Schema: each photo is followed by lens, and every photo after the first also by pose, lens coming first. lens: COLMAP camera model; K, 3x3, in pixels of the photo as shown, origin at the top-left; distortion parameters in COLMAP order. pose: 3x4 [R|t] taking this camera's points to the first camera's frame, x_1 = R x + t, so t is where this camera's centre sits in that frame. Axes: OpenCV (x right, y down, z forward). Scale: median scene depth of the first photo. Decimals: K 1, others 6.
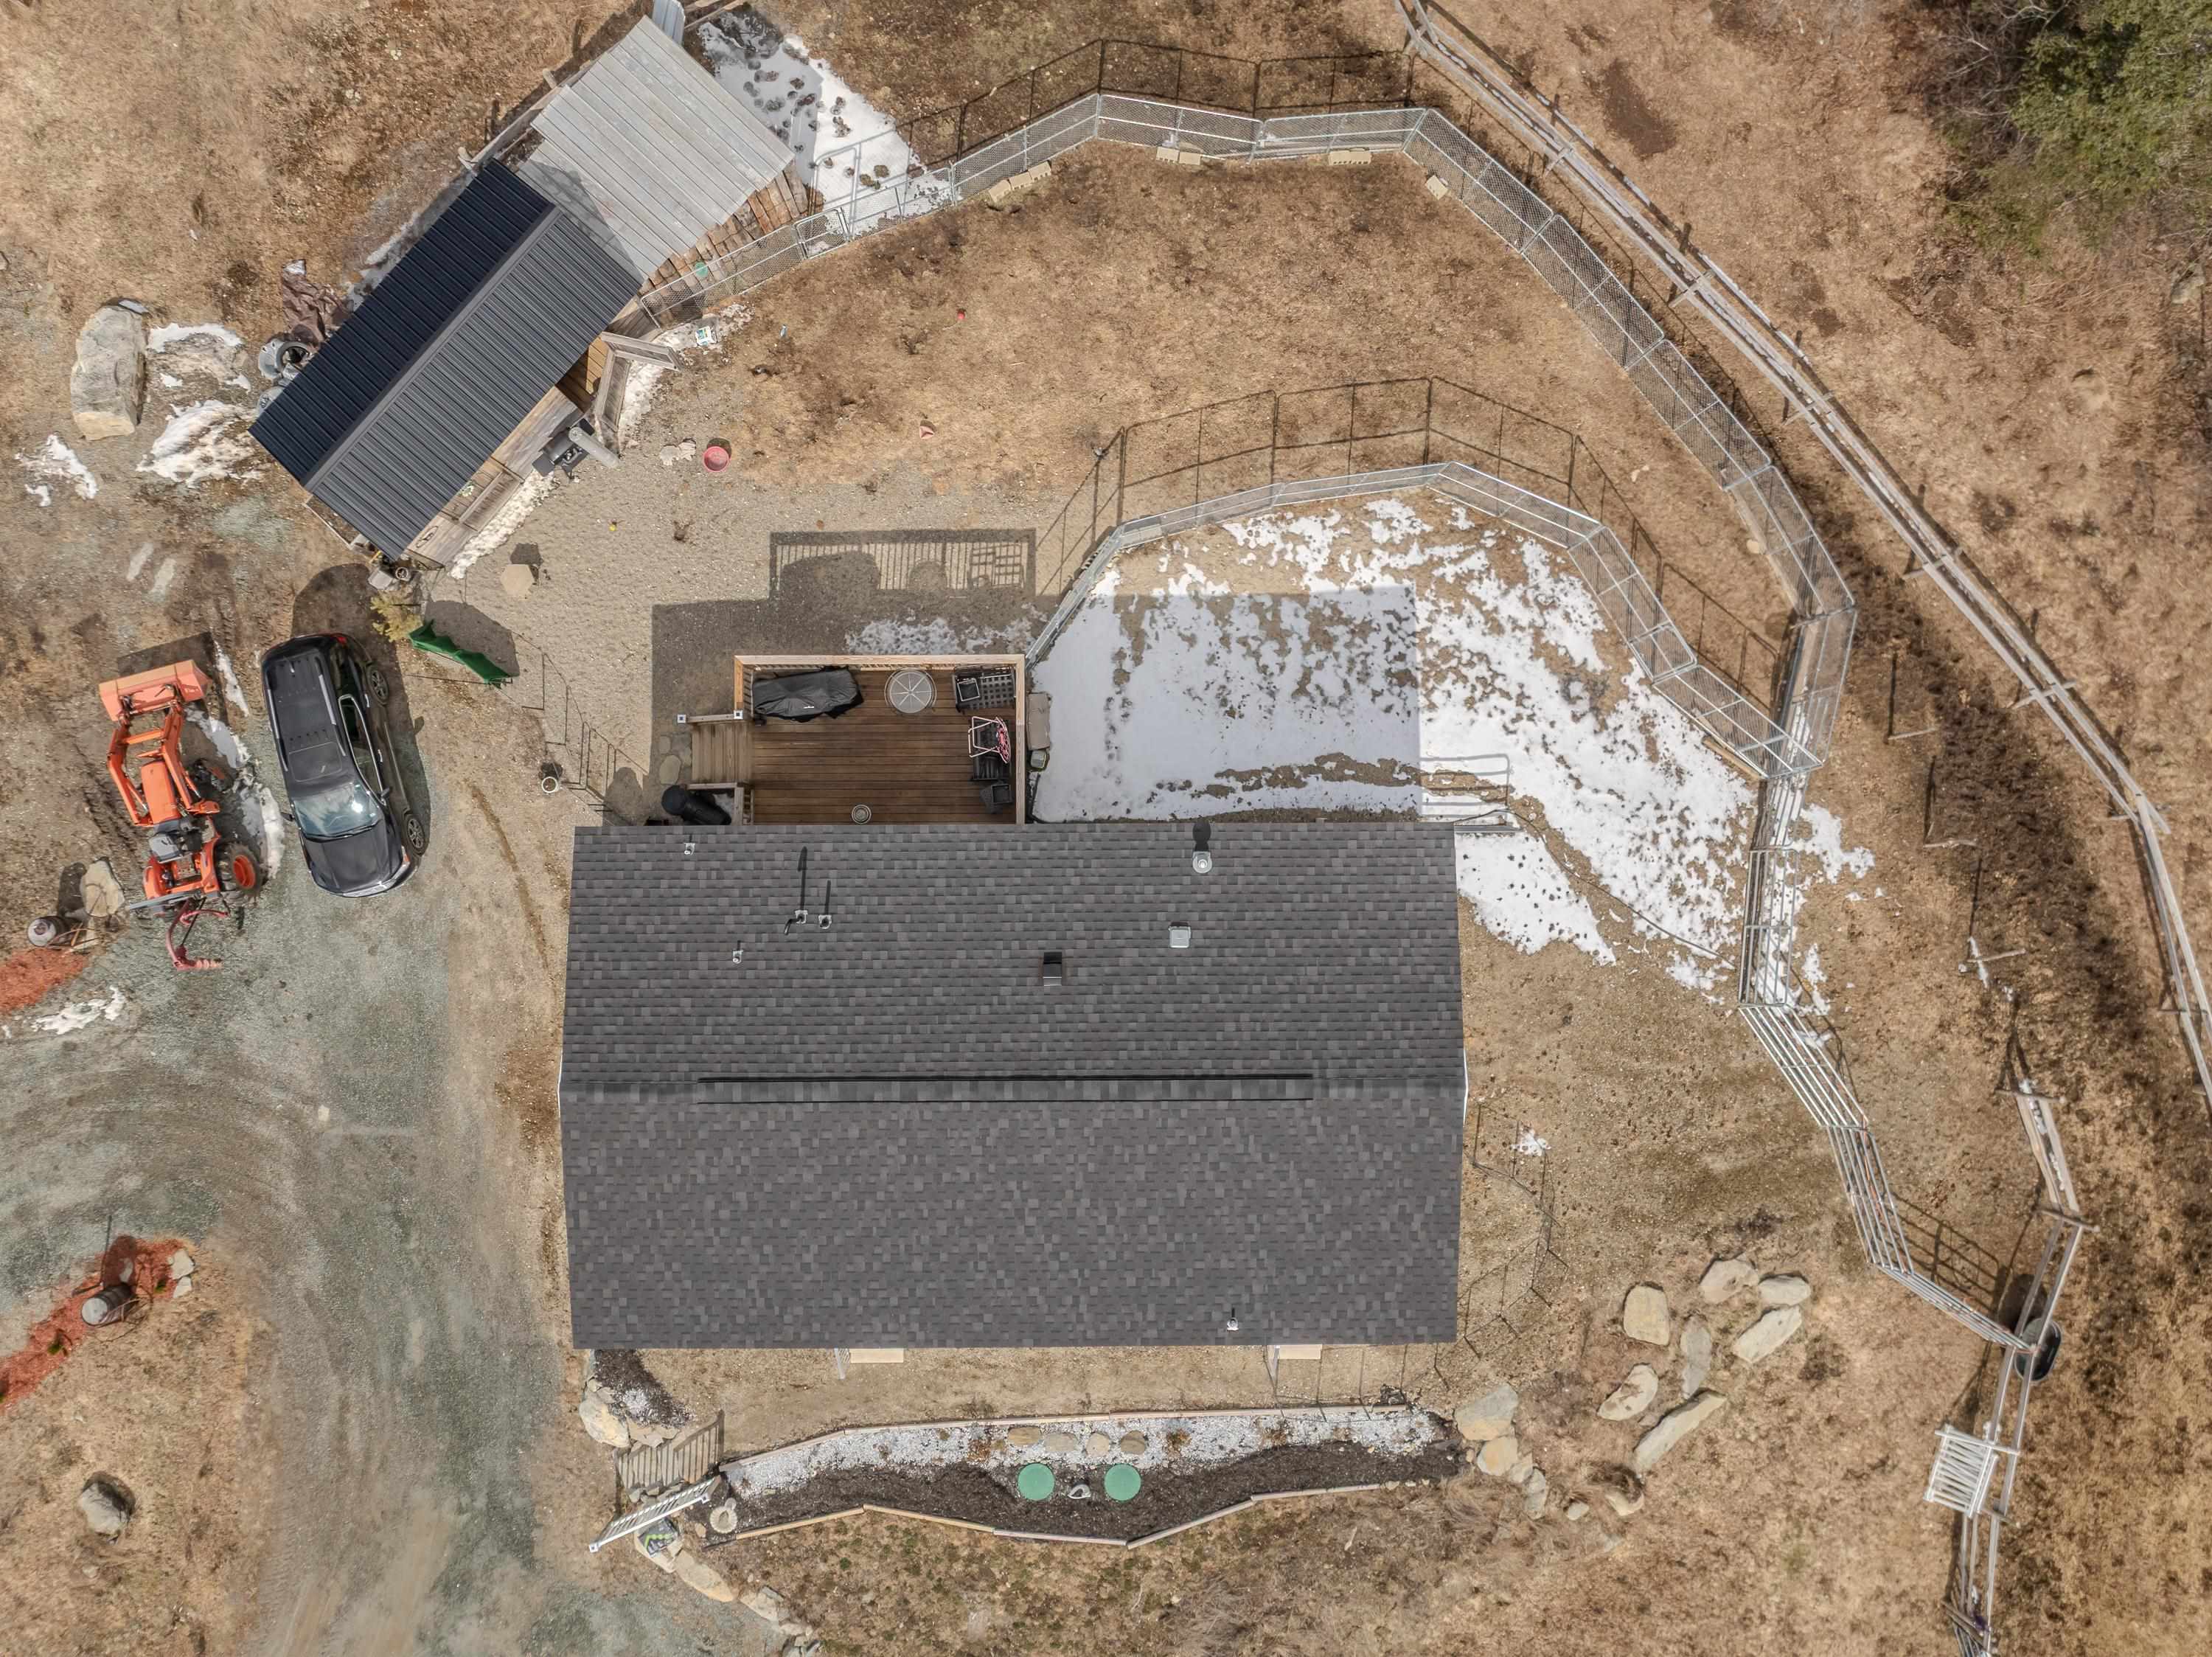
lens RADIAL K [[1566.4, 0, 1106.1], [0, 1566.4, 820.0], [0, 0, 1]] dist [-0.032330, -0.007768]
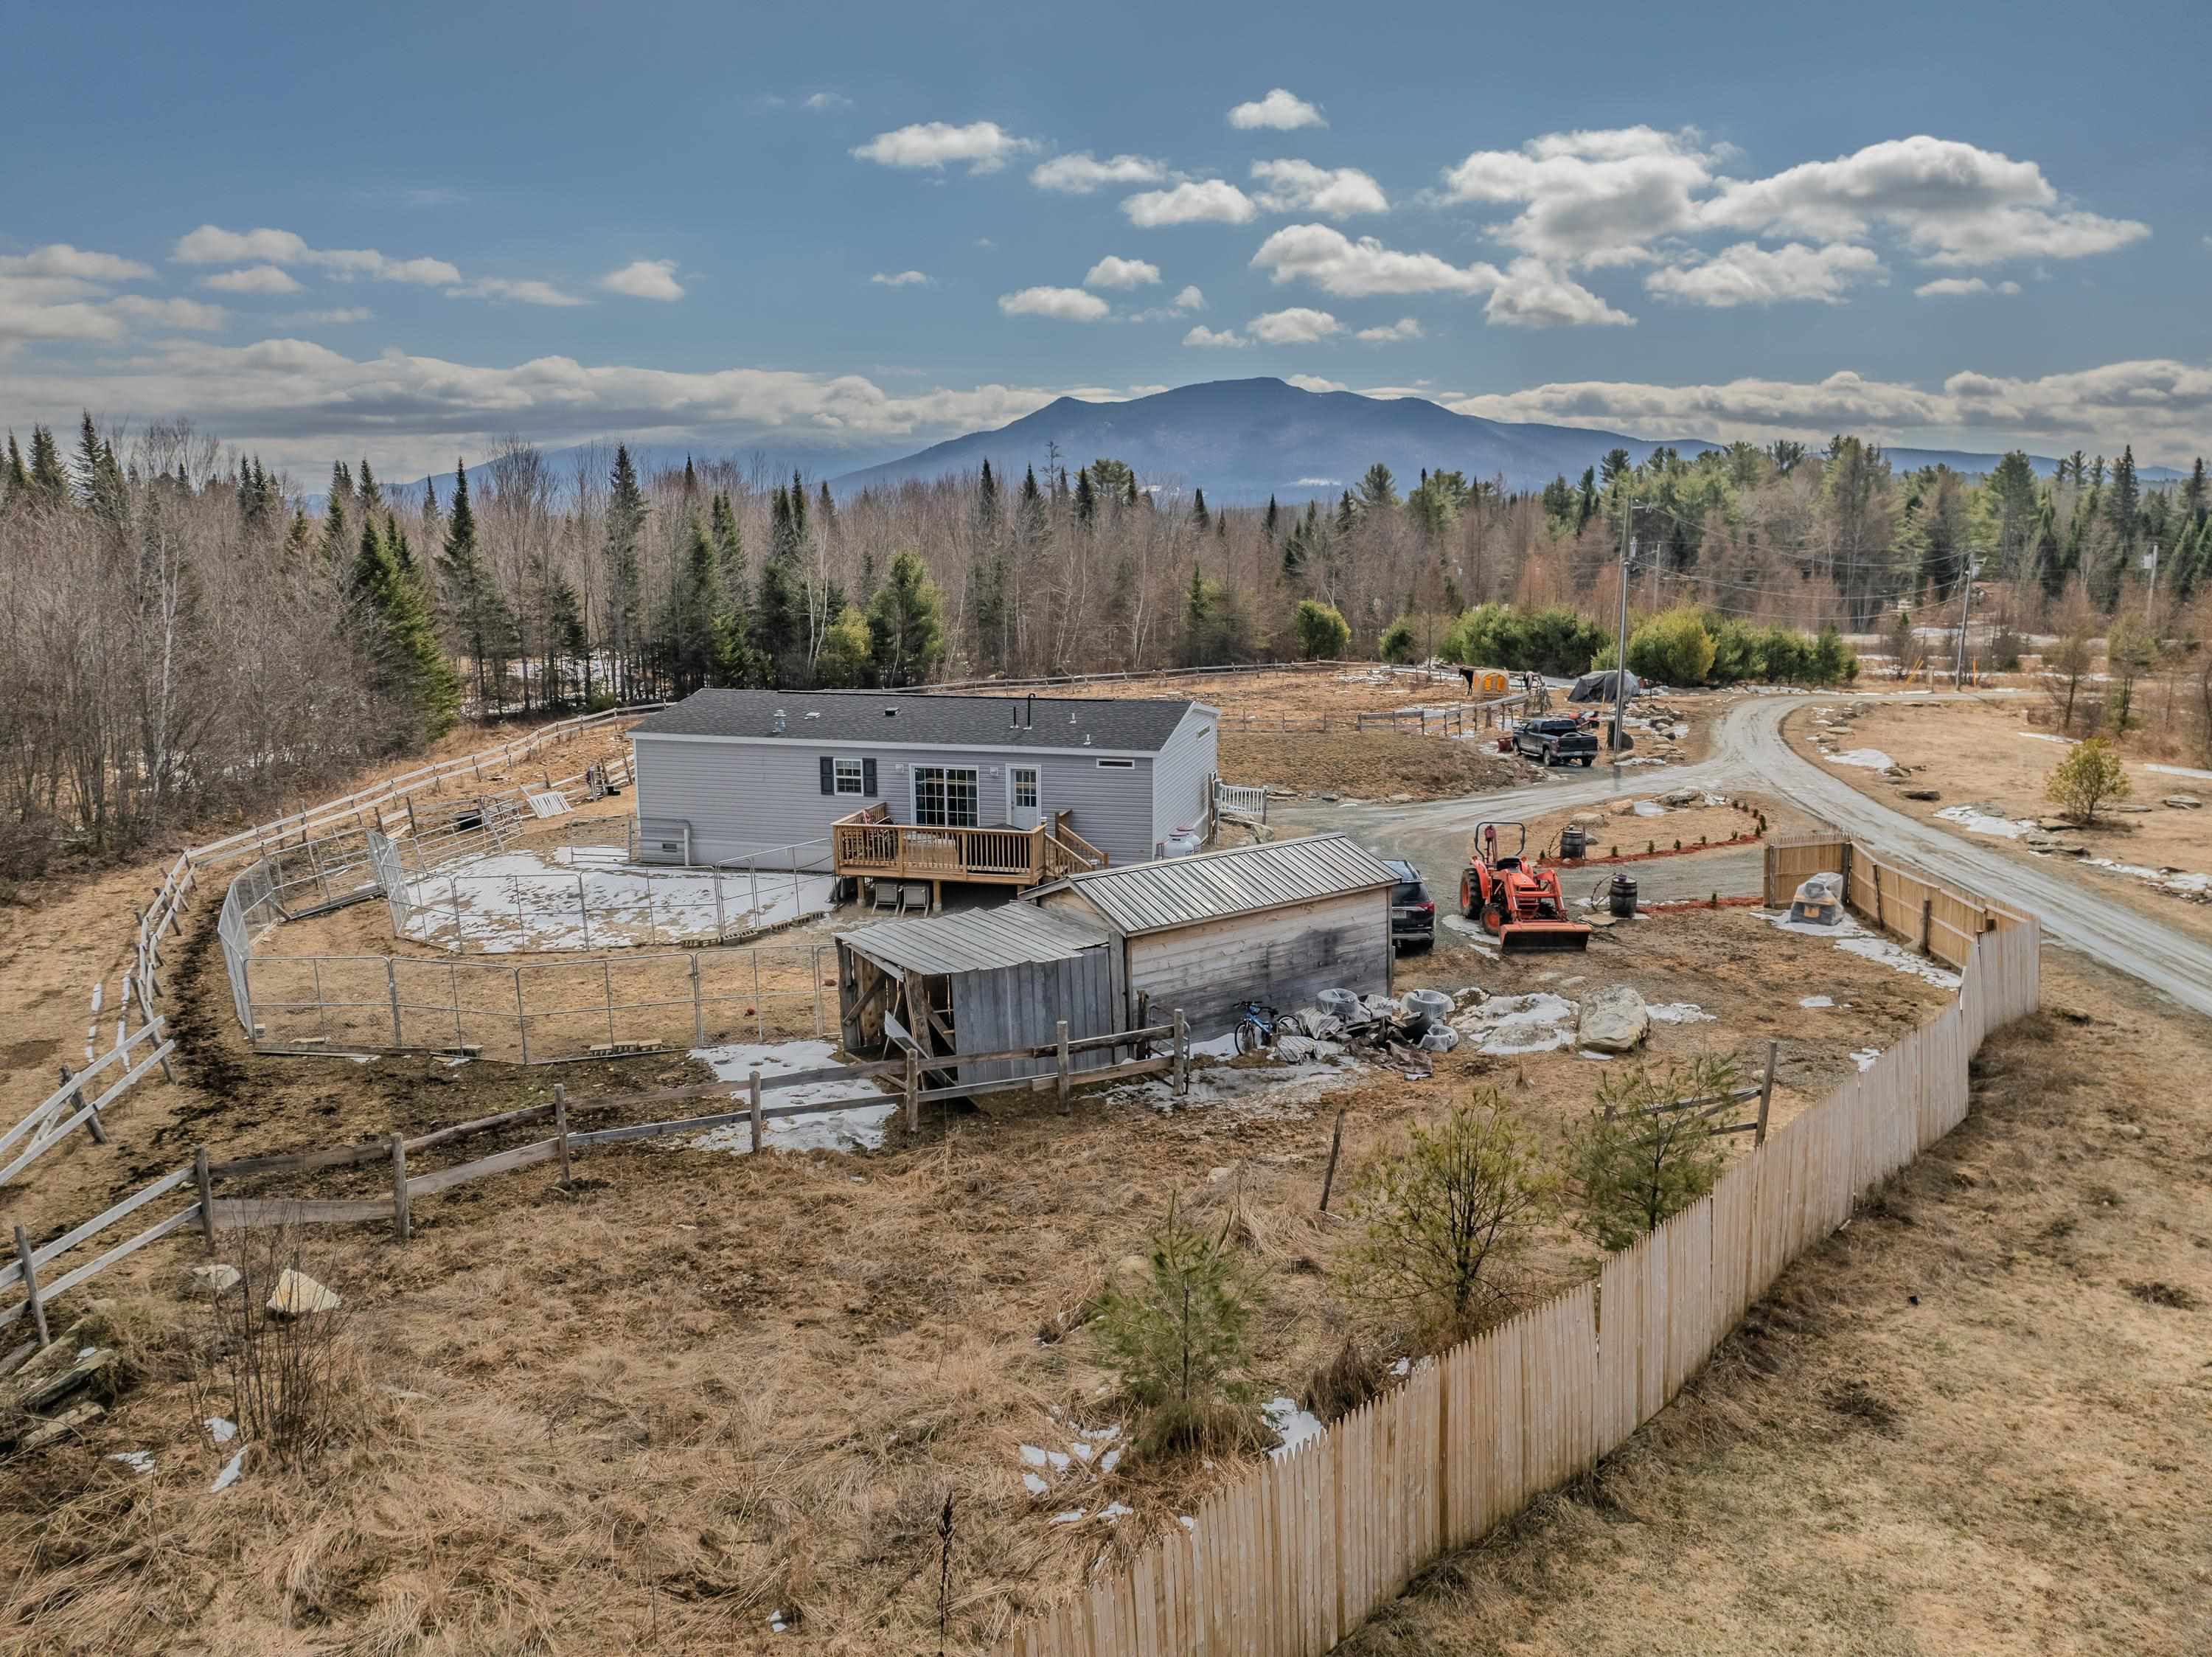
lens RADIAL K [[1566.4, 0, 1092.7], [0, 1566.4, 829.5], [0, 0, 1]] dist [-0.032330, -0.007768]
pose [[-0.967735, -0.048643, 0.247229, -0.564137], [0.251907, -0.165084, 0.953567, -1.240538], [-0.005571, 0.985079, 0.172011, 0.714131]]
